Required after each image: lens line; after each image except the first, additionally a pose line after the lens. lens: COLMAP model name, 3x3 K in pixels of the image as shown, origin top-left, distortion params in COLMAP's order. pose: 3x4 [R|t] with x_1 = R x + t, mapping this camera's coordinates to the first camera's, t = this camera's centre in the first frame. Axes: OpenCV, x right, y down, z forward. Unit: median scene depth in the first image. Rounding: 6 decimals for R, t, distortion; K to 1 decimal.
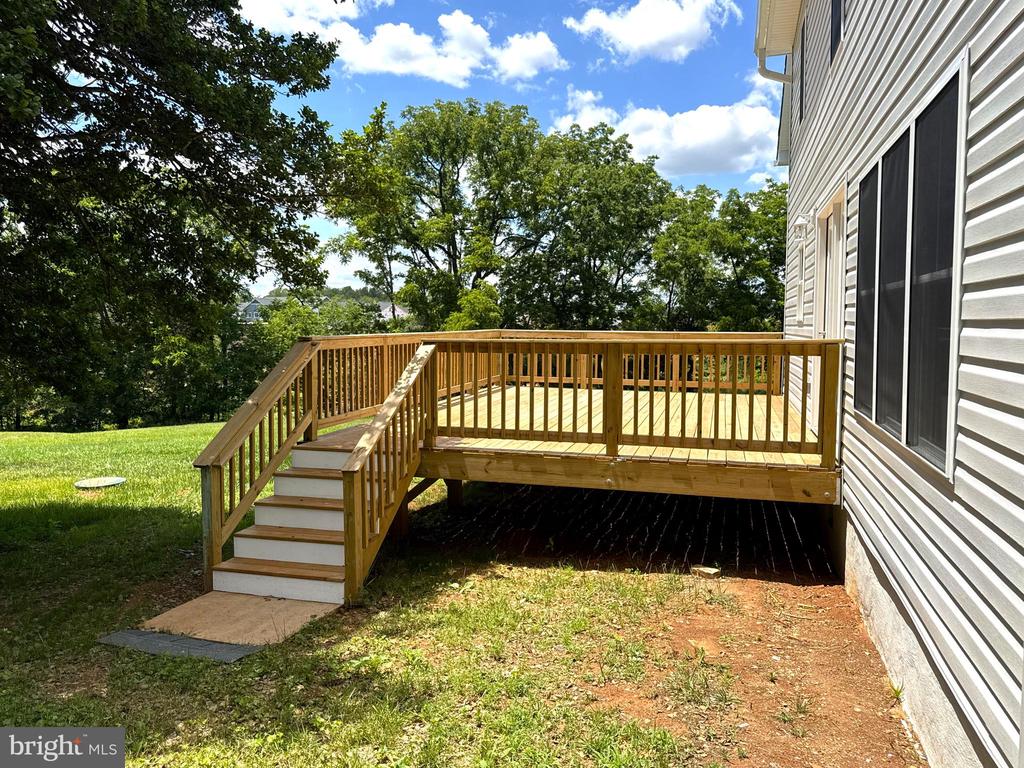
lens RADIAL K [[732.2, 0, 512.0], [0, 732.2, 384.0], [0, 0, 1]] dist [0.117774, 0.000128]
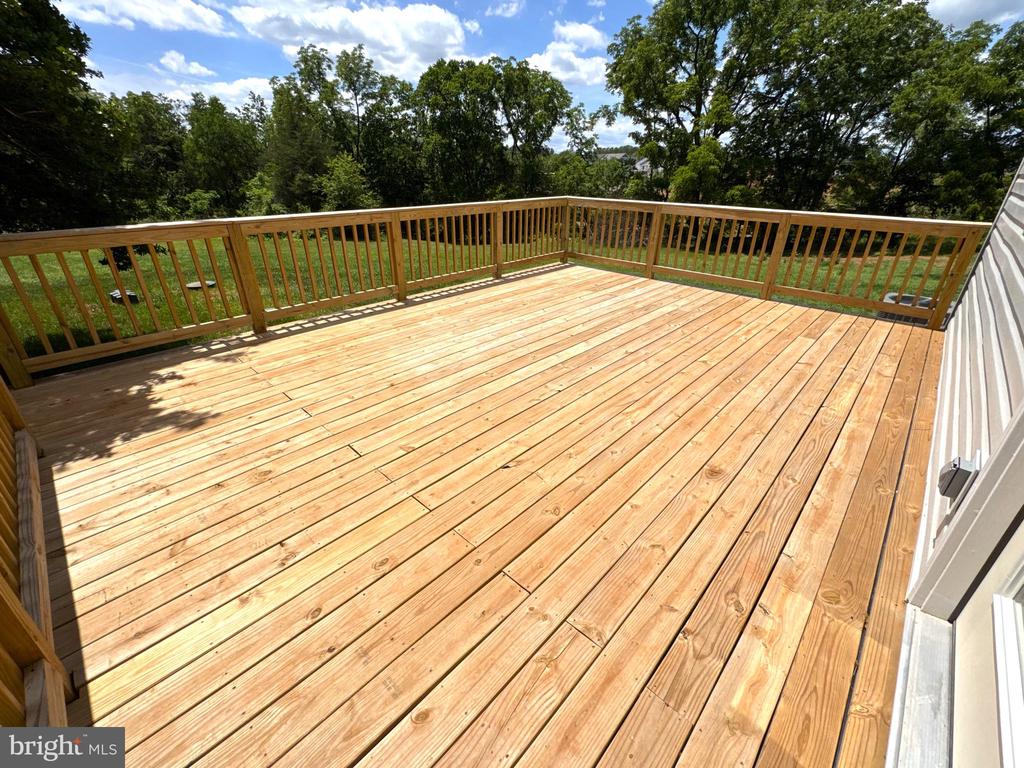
lens RADIAL K [[432.0, 0, 512.0], [0, 432.0, 384.0], [0, 0, 1]] dist [-0.001942, -0.000401]
pose [[0.884311, 0.208054, -0.417980, 0.043209], [-0.040997, 0.926370, 0.374376, -0.011212], [0.465095, -0.313929, 0.827729, 0.089701]]
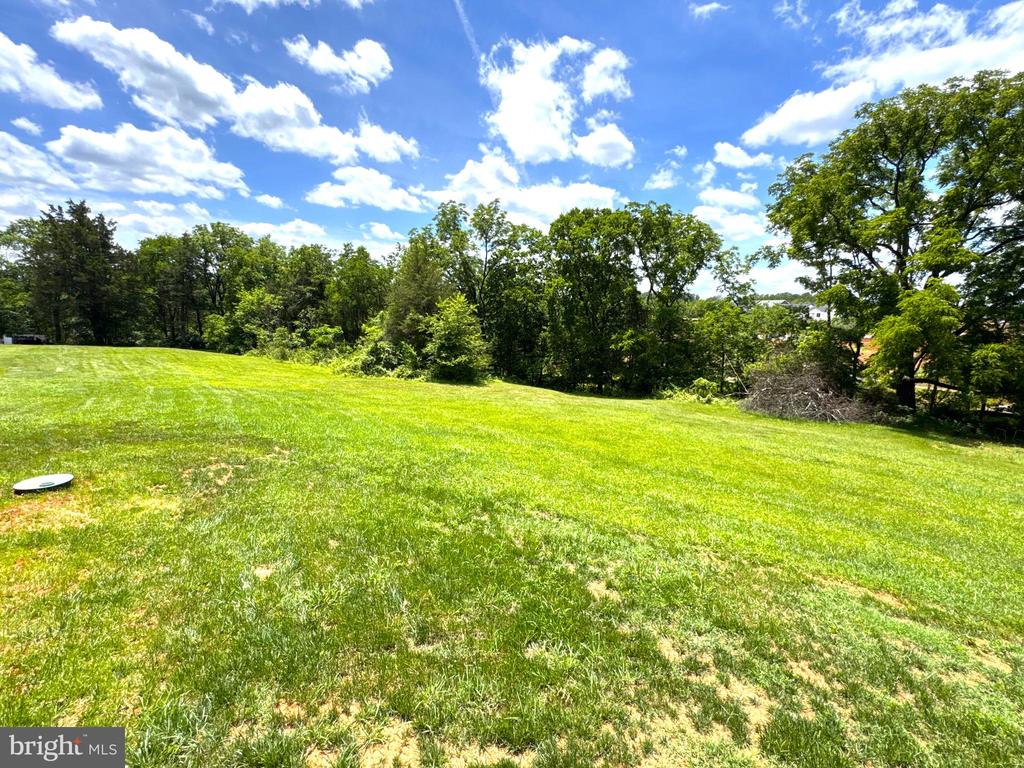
lens RADIAL K [[472.9, 0, 512.0], [0, 472.9, 384.0], [0, 0, 1]] dist [-0.002930, 0.000044]
pose [[0.716096, 0.122280, -0.687207, -0.001504], [-0.082725, 0.992464, 0.090394, -0.021575], [0.693082, -0.007881, 0.720816, 0.200789]]
